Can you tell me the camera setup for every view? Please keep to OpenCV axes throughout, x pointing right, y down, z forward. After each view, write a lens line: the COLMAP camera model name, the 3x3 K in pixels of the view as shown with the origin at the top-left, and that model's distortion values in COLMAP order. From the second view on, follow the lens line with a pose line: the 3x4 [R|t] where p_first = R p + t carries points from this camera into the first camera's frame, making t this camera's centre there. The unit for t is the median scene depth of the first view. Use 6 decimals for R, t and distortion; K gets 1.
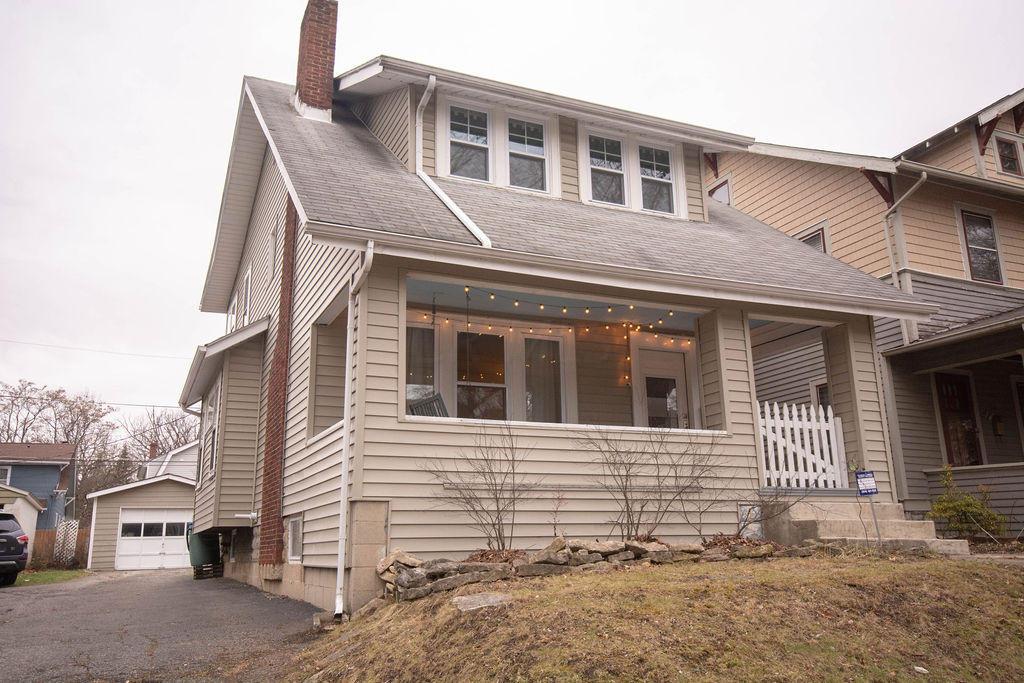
lens RADIAL K [[825.8, 0, 512.0], [0, 825.8, 341.5], [0, 0, 1]] dist [-0.001634, -0.000026]
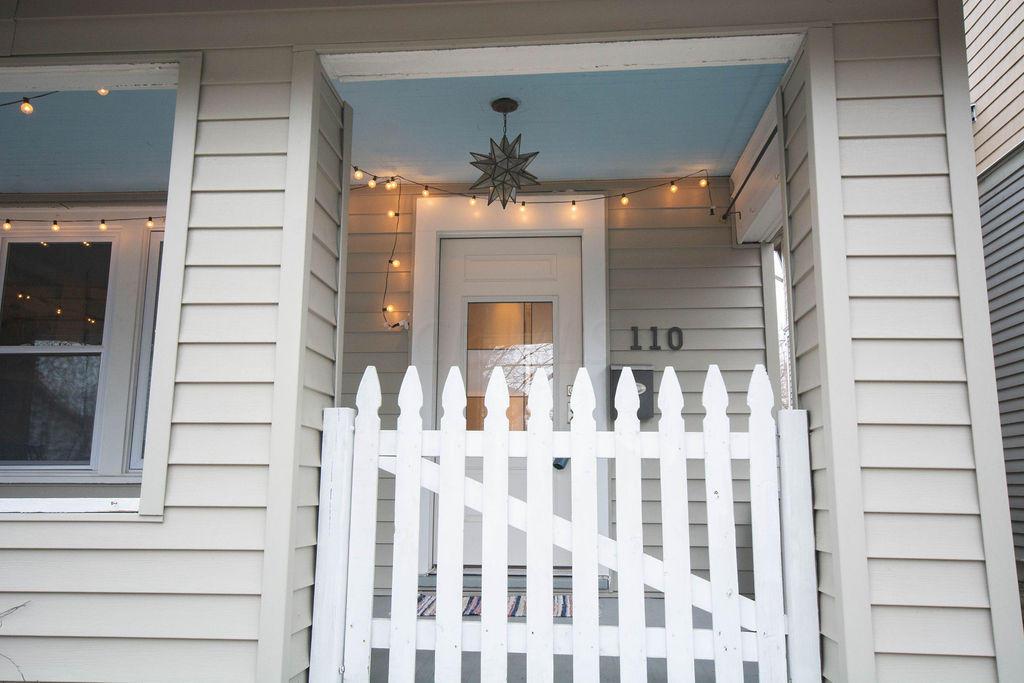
lens RADIAL K [[846.8, 0, 512.0], [0, 846.8, 341.5], [0, 0, 1]] dist [0.124401, 0.000288]
pose [[0.868419, -0.056403, -0.492612, 0.463987], [0.096169, 0.993803, 0.055748, 0.047491], [0.486415, -0.095786, 0.868462, 0.739221]]
